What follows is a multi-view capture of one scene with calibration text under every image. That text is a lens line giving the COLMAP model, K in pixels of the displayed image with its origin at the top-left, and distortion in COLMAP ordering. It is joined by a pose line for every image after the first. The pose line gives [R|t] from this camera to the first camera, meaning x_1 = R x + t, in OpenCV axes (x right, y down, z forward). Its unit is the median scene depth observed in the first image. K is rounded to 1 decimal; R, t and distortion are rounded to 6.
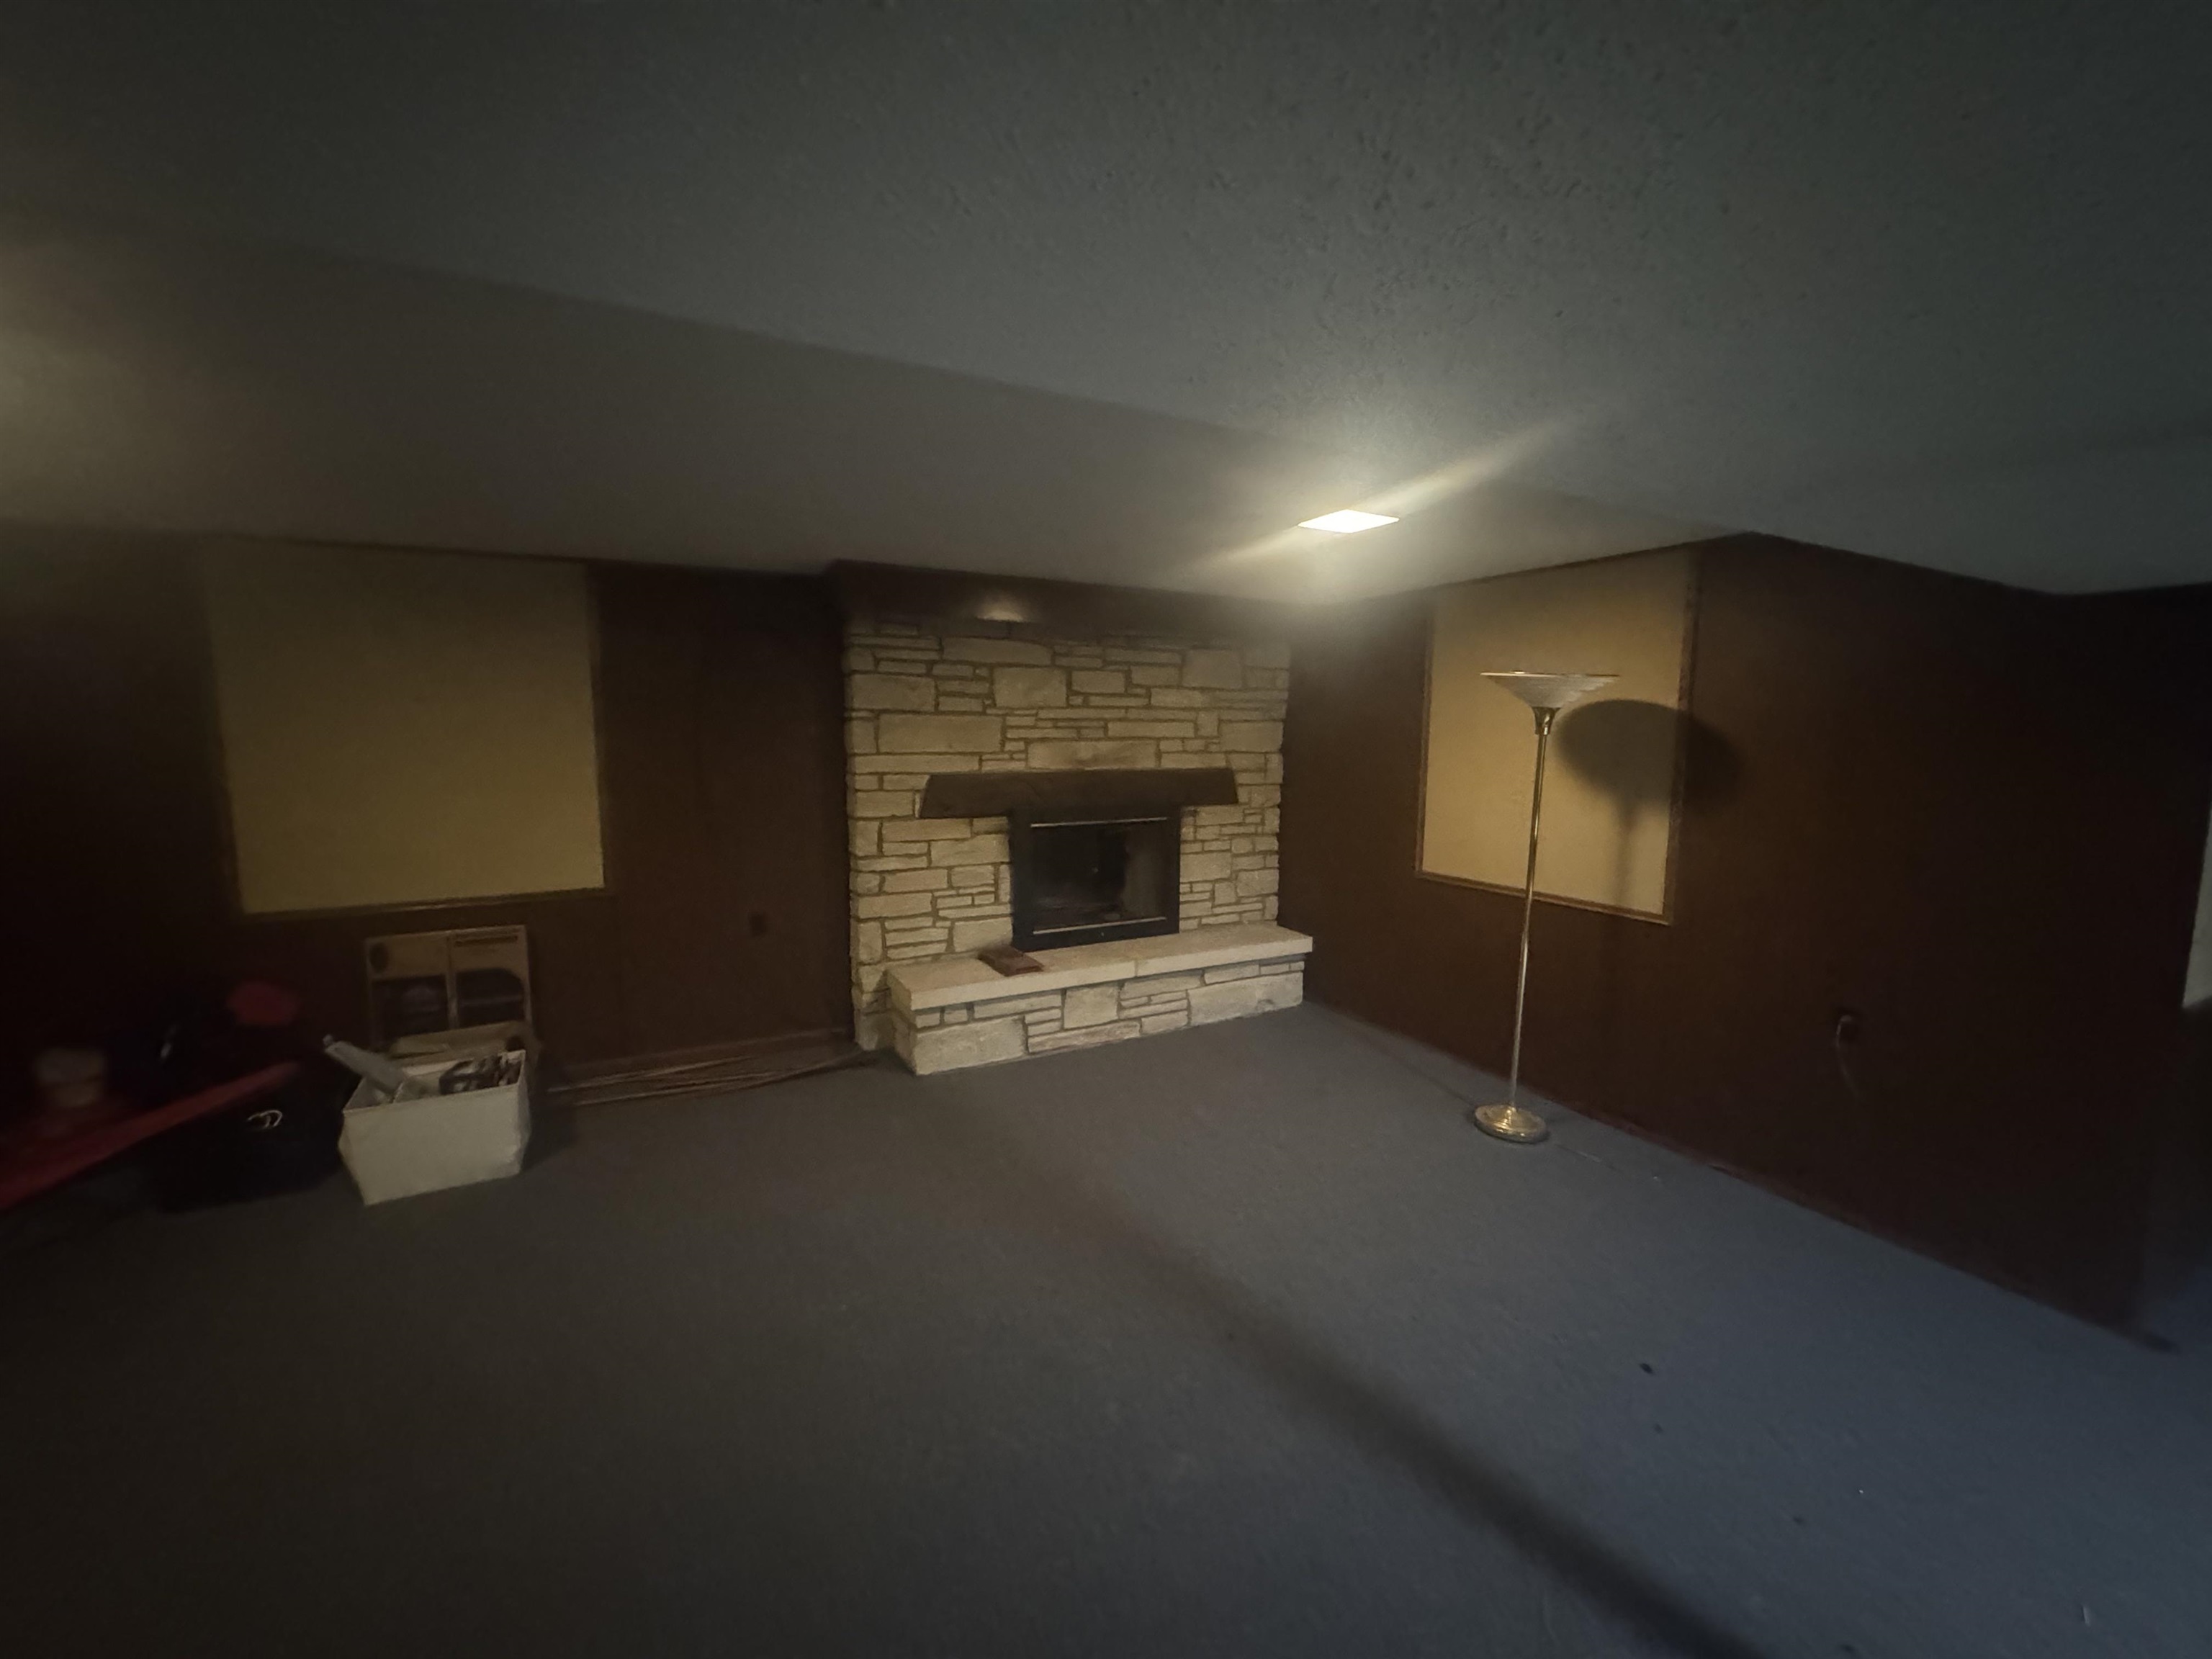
lens RADIAL K [[879.3, 0, 1106.0], [0, 879.3, 829.5], [0, 0, 1]] dist [-0.000815, -0.000388]
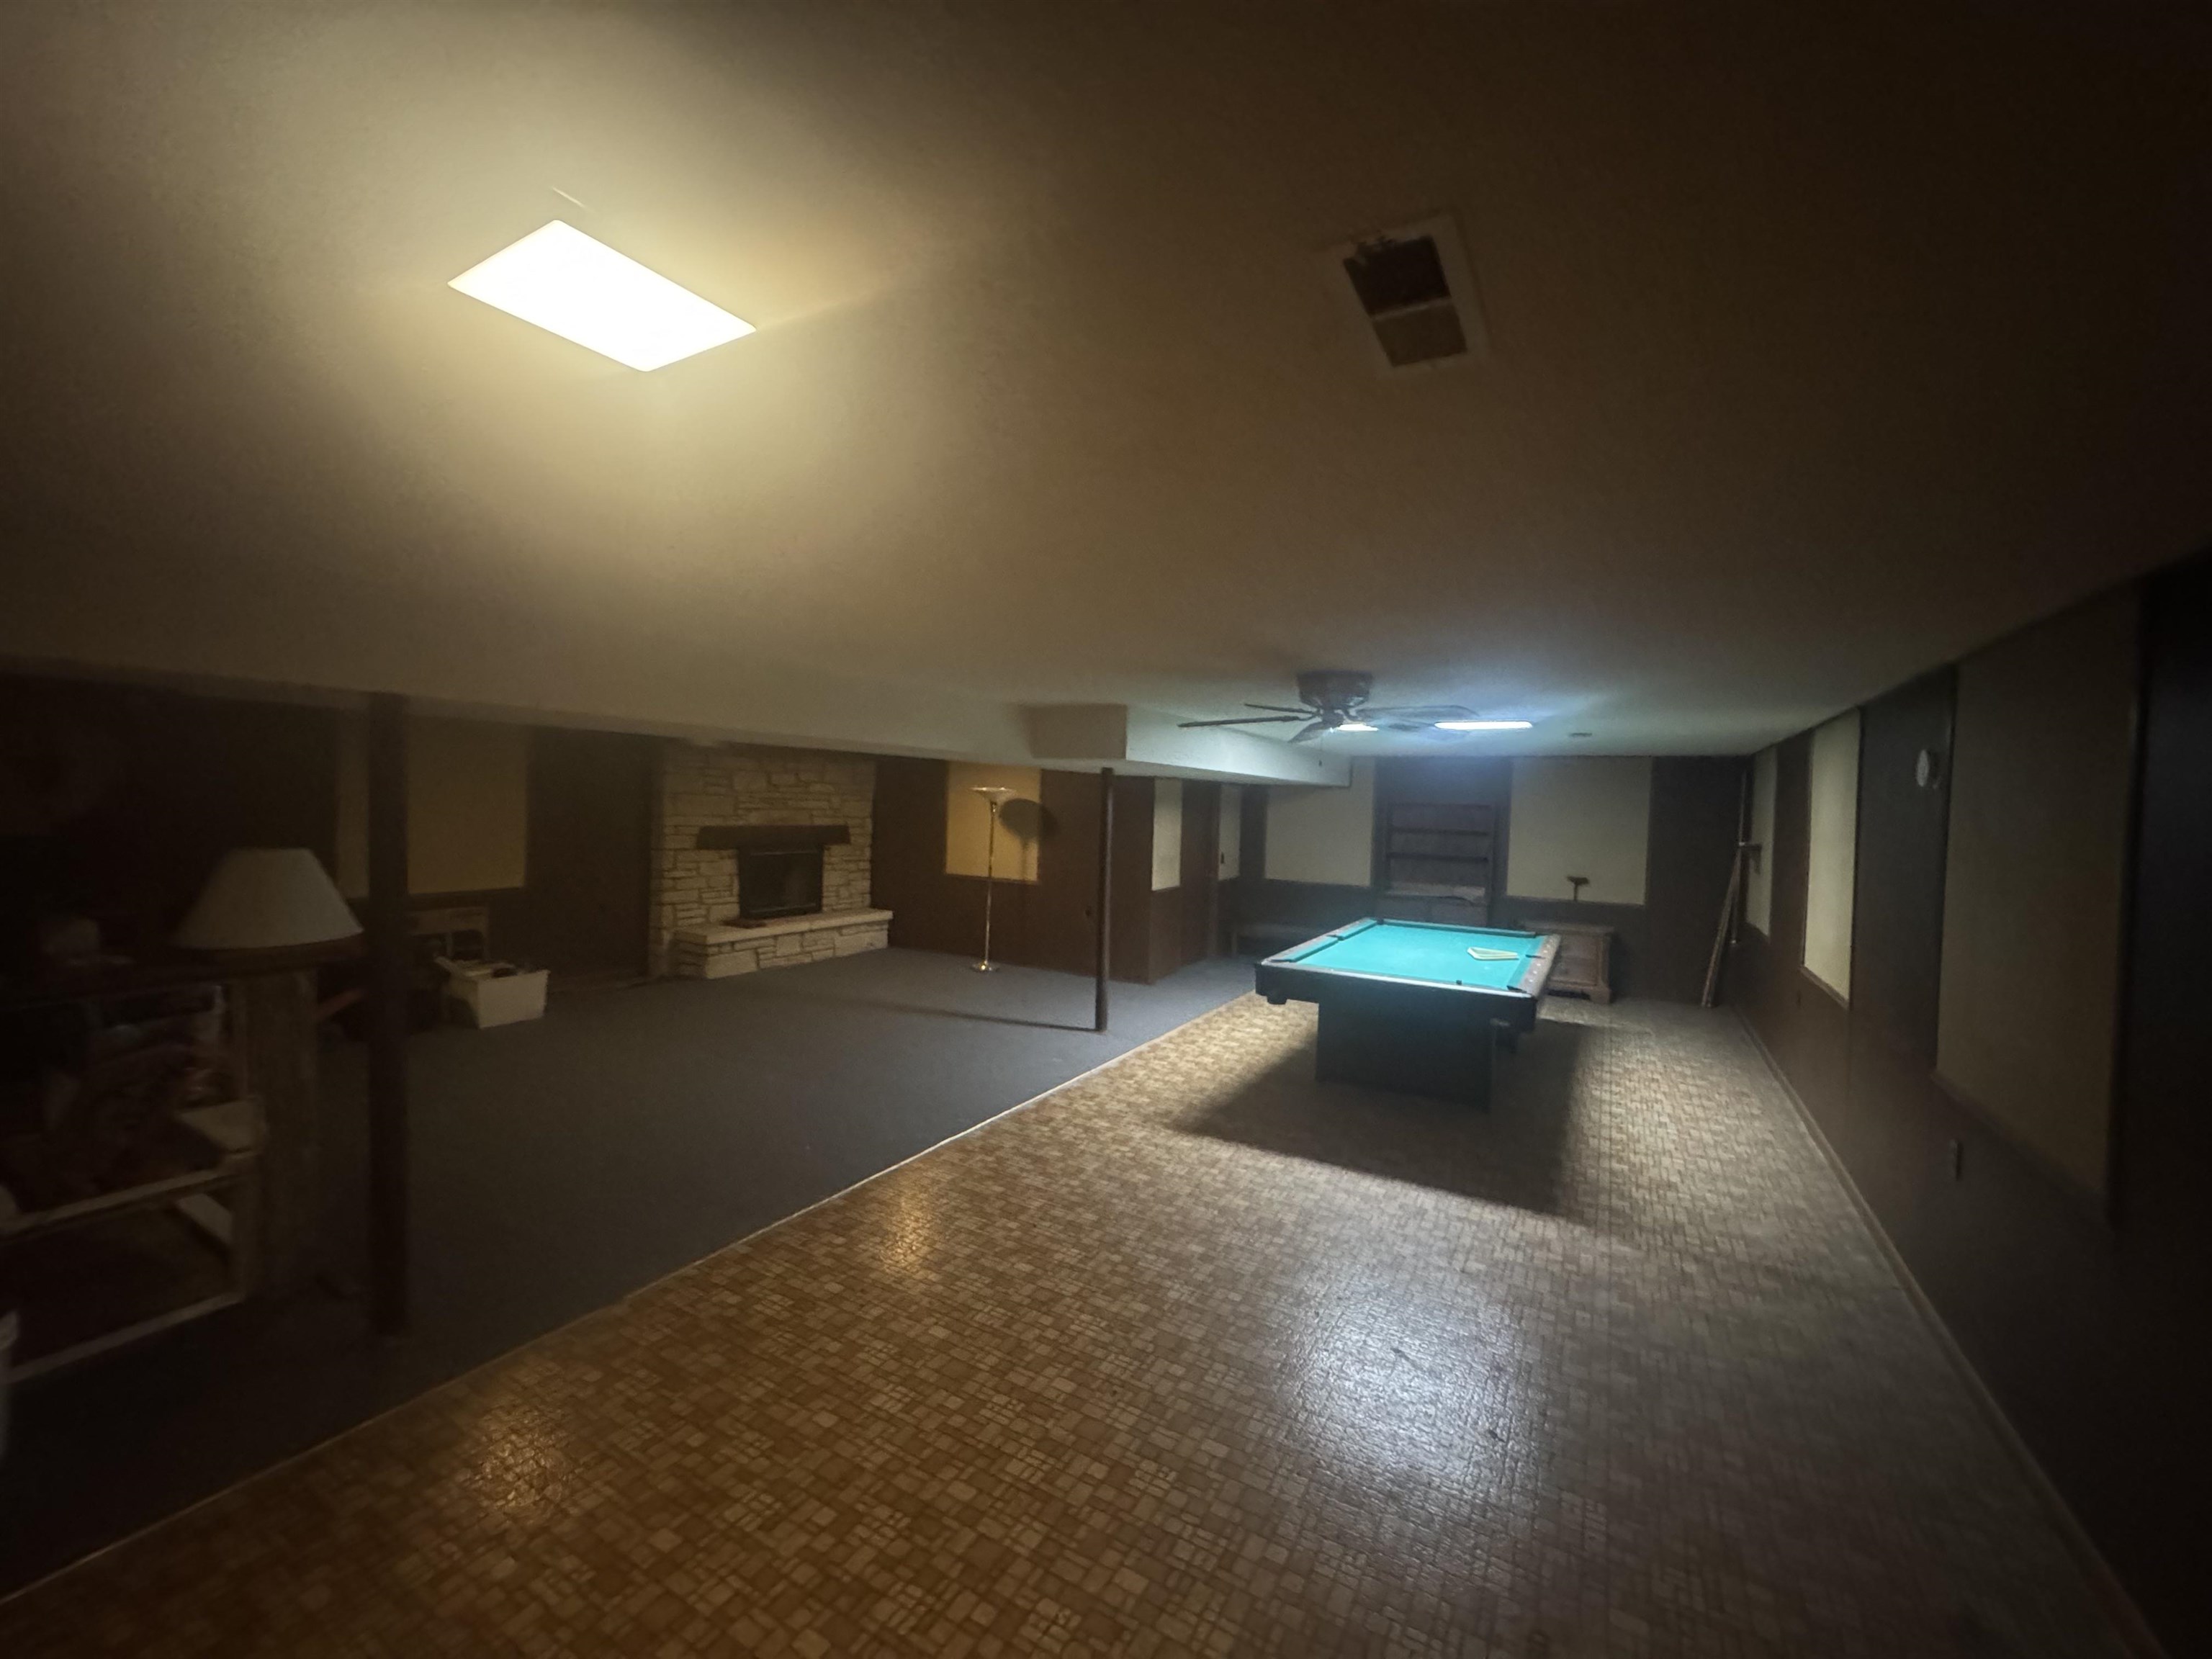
lens RADIAL K [[879.3, 0, 1106.0], [0, 879.3, 829.5], [0, 0, 1]] dist [-0.000815, -0.000388]
pose [[0.845929, 0.005091, 0.533272, -0.456361], [0.033574, 0.997462, -0.062781, 0.089245], [-0.532238, 0.071012, 0.843611, -1.029398]]
